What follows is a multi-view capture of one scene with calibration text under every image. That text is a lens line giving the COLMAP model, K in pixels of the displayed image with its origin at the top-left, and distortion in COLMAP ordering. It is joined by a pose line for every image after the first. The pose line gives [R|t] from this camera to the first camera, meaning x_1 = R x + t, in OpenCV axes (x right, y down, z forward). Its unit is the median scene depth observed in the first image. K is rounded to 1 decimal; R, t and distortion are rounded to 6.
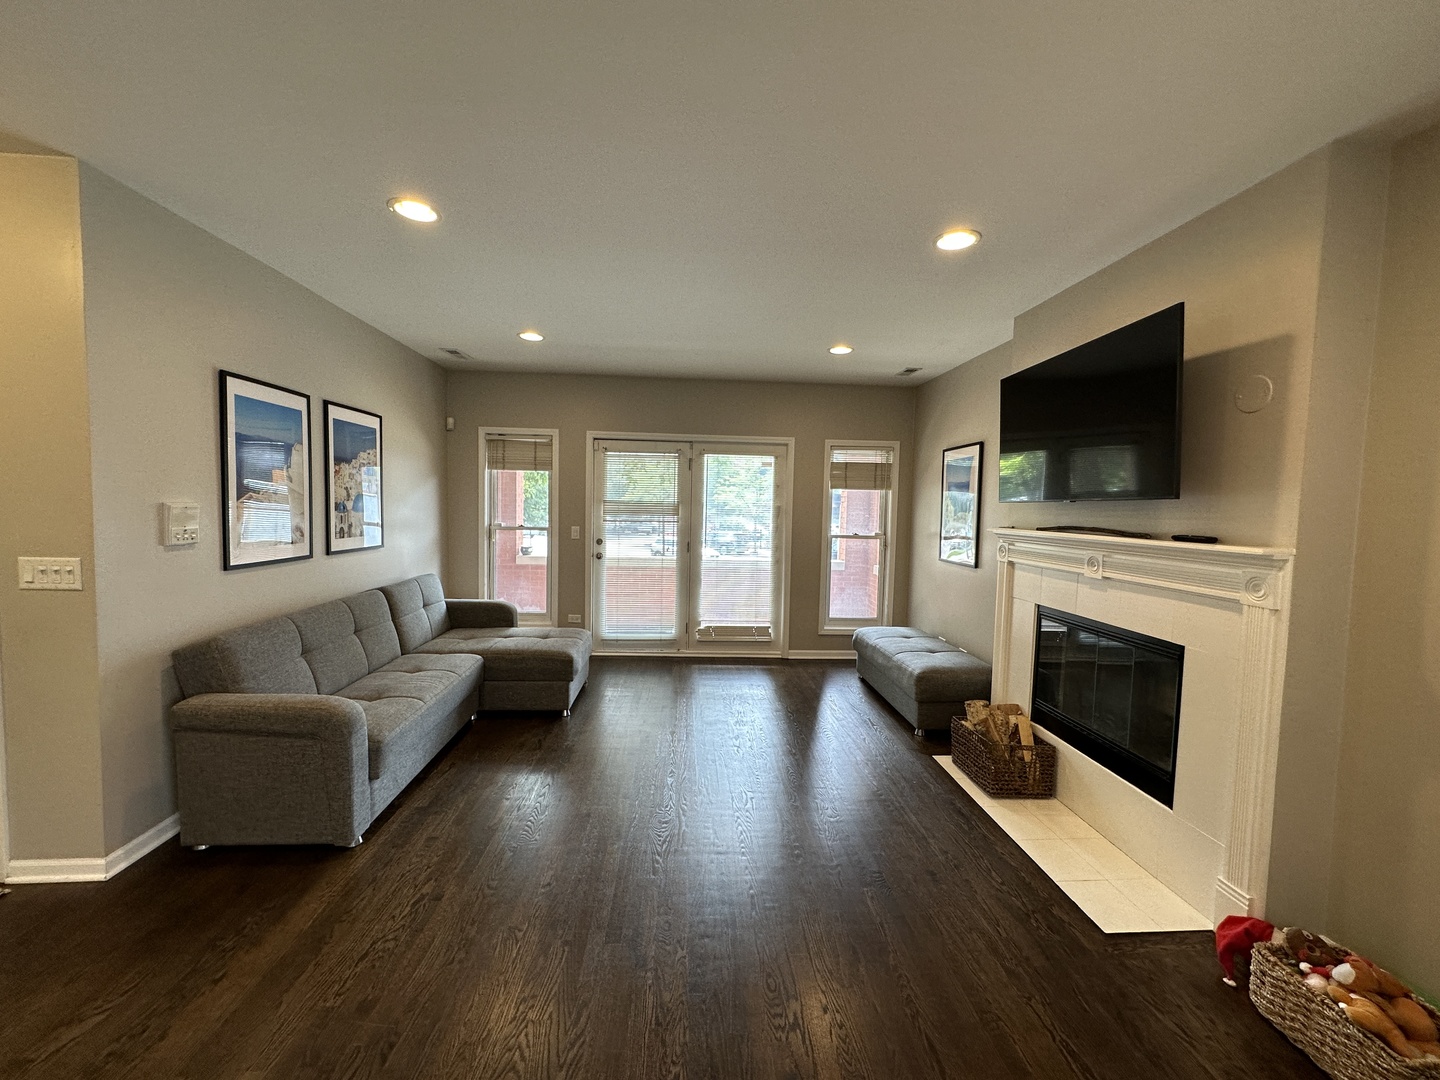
lens RADIAL K [[574.5, 0, 719.3], [0, 574.5, 540.4], [0, 0, 1]] dist [-0.003347, 0.000814]
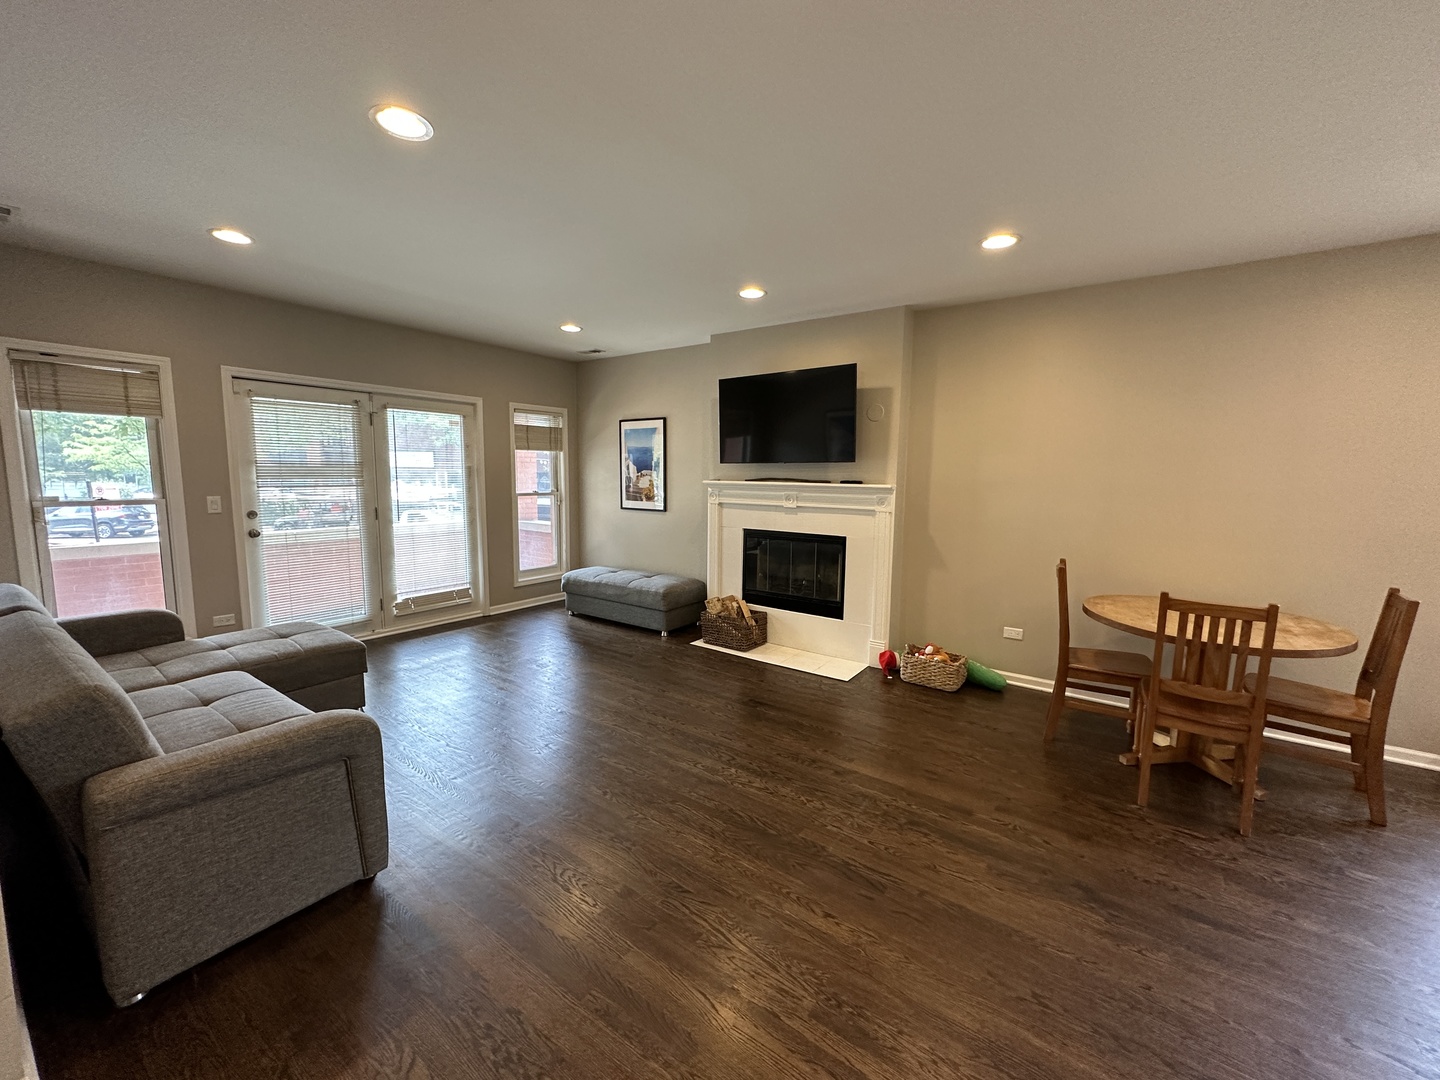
lens RADIAL K [[574.5, 0, 719.3], [0, 574.5, 540.4], [0, 0, 1]] dist [-0.003347, 0.000814]
pose [[0.630014, -0.106036, 0.769311, -0.513467], [0.049806, 0.994112, 0.096233, -0.008036], [-0.774985, -0.022312, 0.631586, 0.043060]]
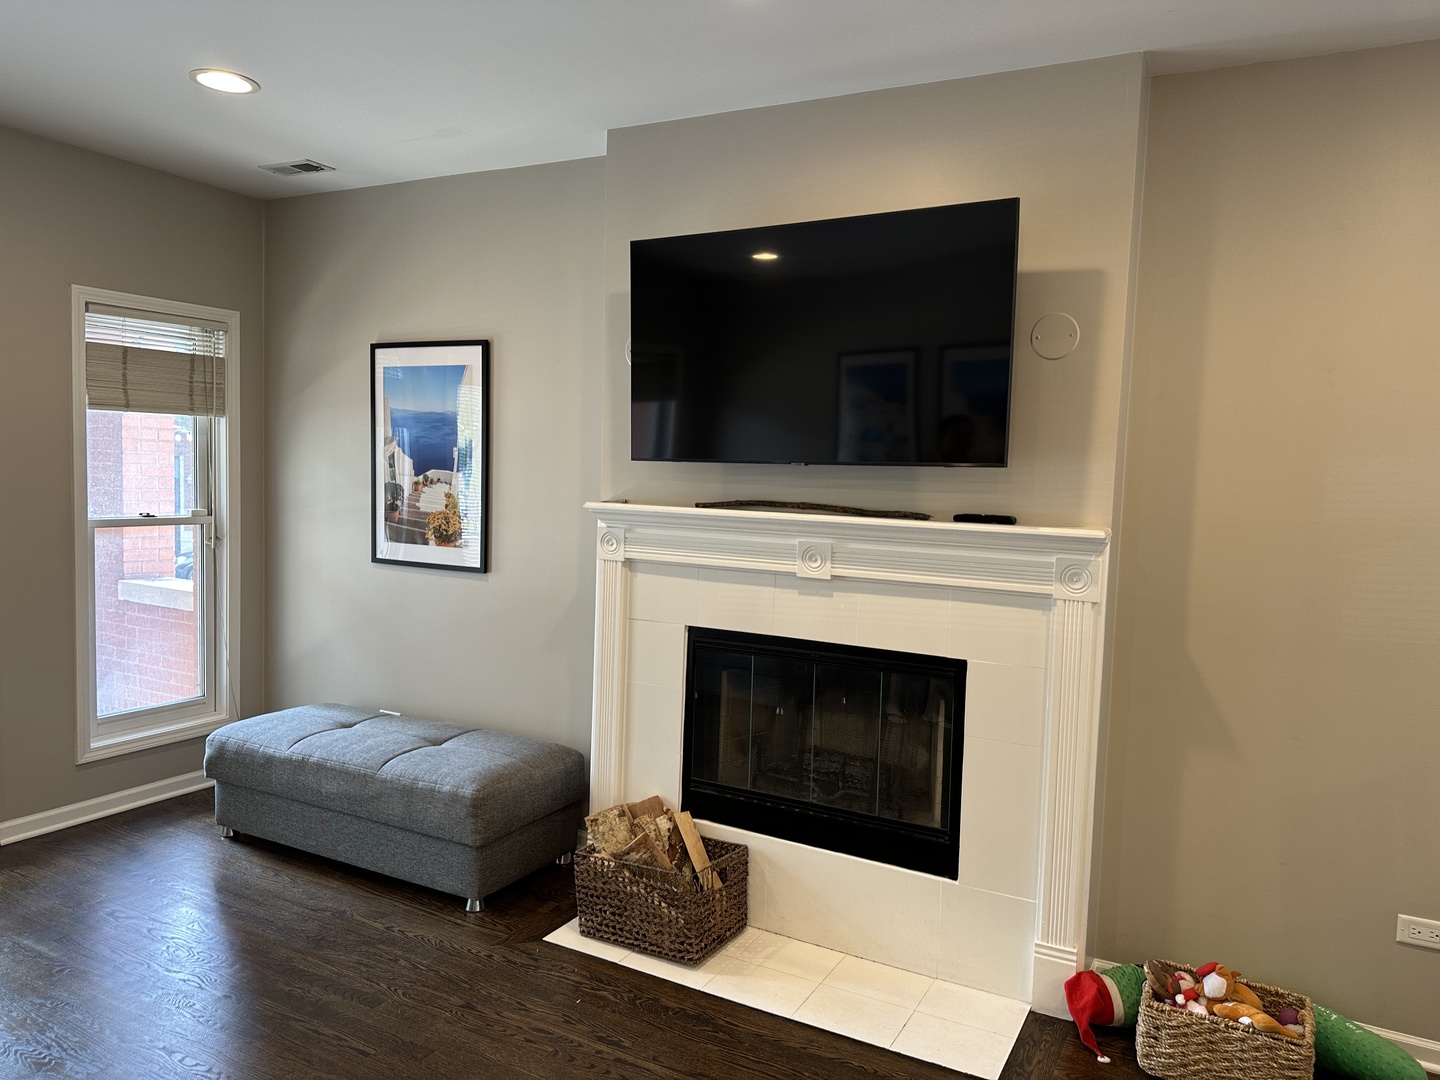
lens RADIAL K [[1011.6, 0, 719.1], [0, 1011.6, 551.0], [0, 0, 1]] dist [0.084409, -0.122824]
pose [[0.525918, -0.071065, 0.847561, -0.250094], [0.029115, 0.997423, 0.065565, -0.029164], [-0.850037, -0.009805, 0.526632, 0.295391]]
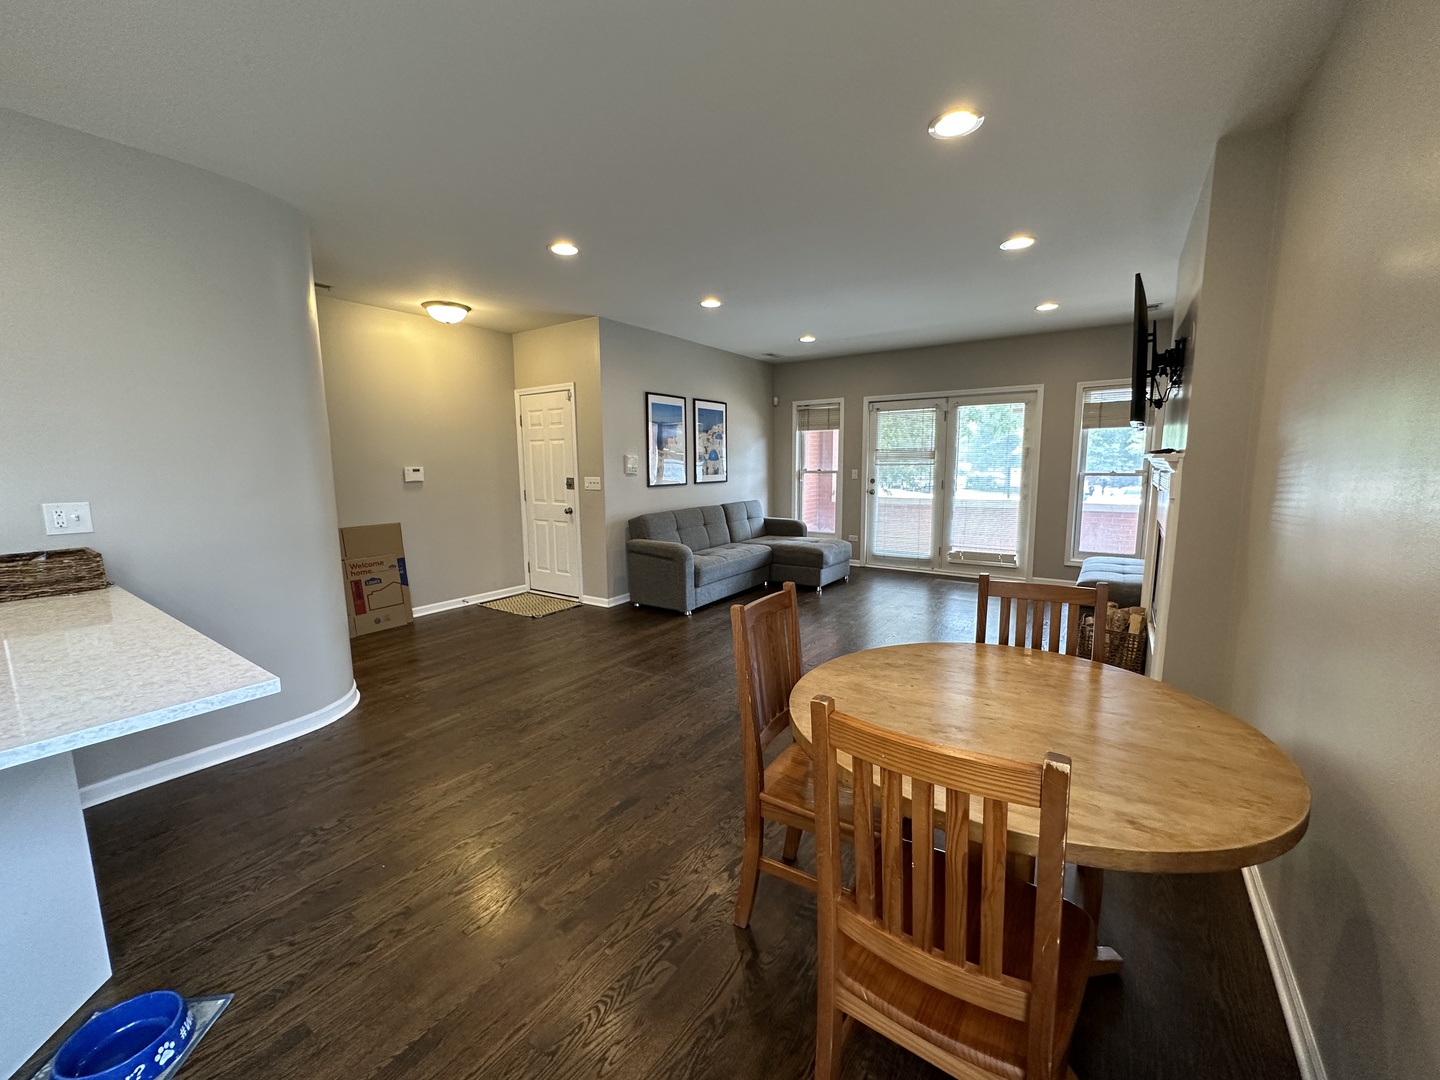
lens RADIAL K [[574.5, 0, 719.3], [0, 574.5, 540.4], [0, 0, 1]] dist [-0.003347, 0.000814]
pose [[0.786421, 0.053418, -0.615377, 0.419102], [-0.010230, 0.997243, 0.073494, 0.056687], [0.617607, -0.051502, 0.784799, -0.325919]]
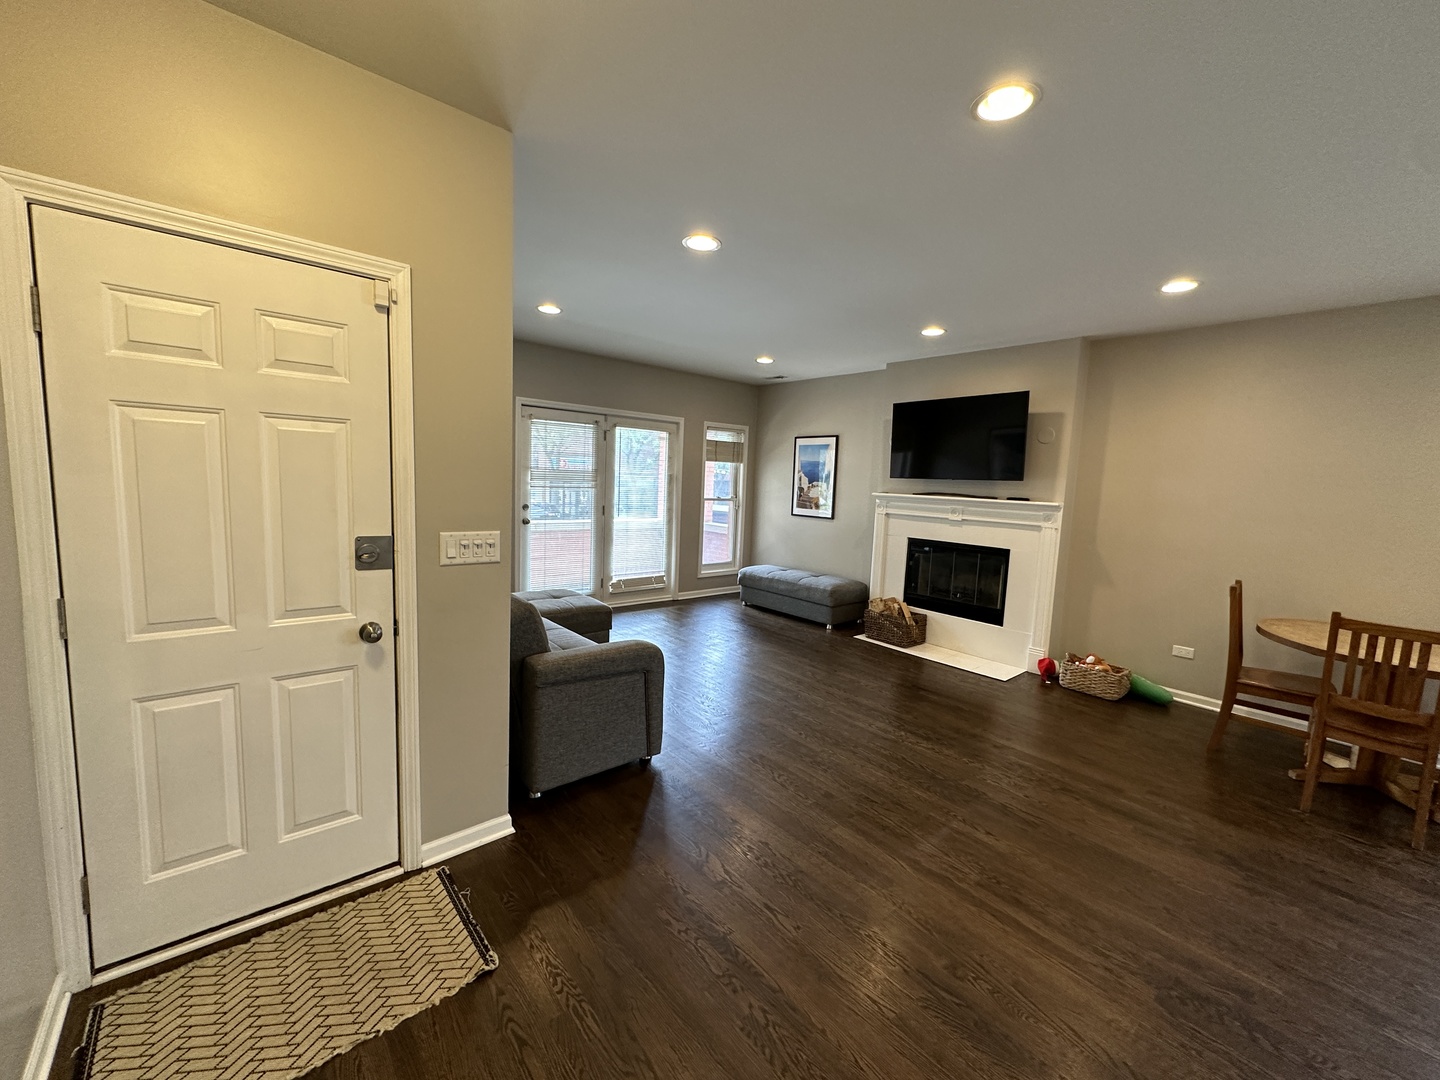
lens RADIAL K [[574.5, 0, 719.3], [0, 574.5, 540.4], [0, 0, 1]] dist [-0.003347, 0.000814]
pose [[0.798165, -0.055136, 0.599911, -0.690725], [0.014240, 0.997252, 0.072708, -0.010310], [-0.602271, -0.049490, 0.796756, -0.027563]]
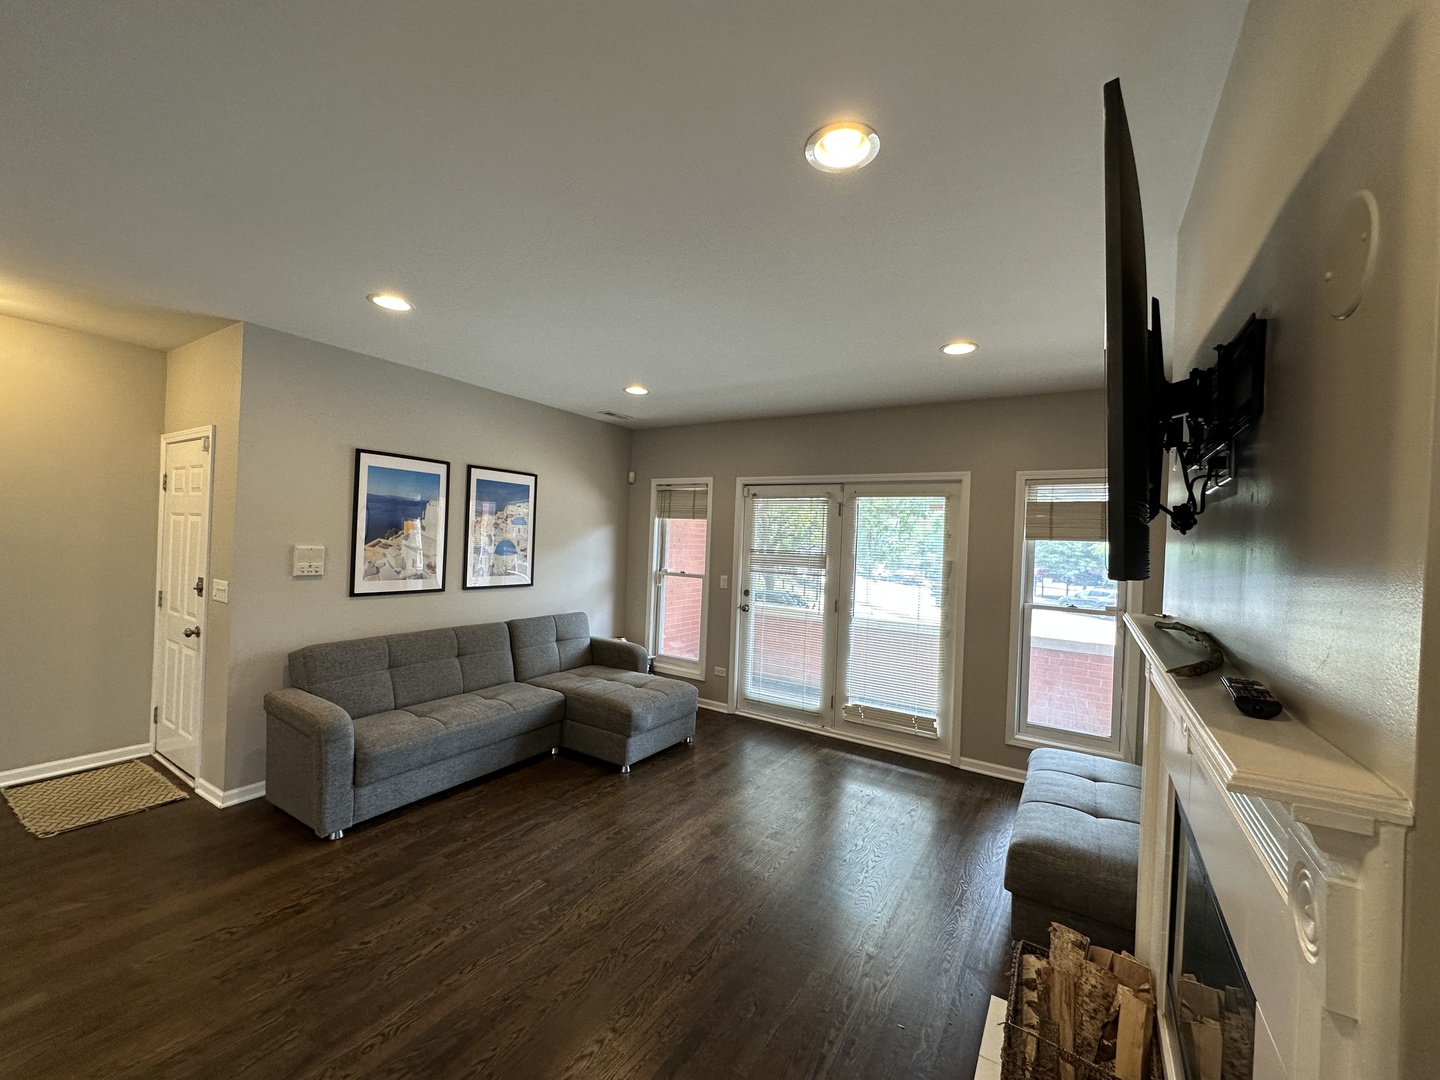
lens RADIAL K [[574.5, 0, 719.3], [0, 574.5, 540.4], [0, 0, 1]] dist [-0.003347, 0.000814]
pose [[0.810280, 0.010771, -0.585944, 0.384945], [-0.058252, 0.996360, -0.062240, -0.028153], [0.583141, 0.084564, 0.807958, 0.258326]]
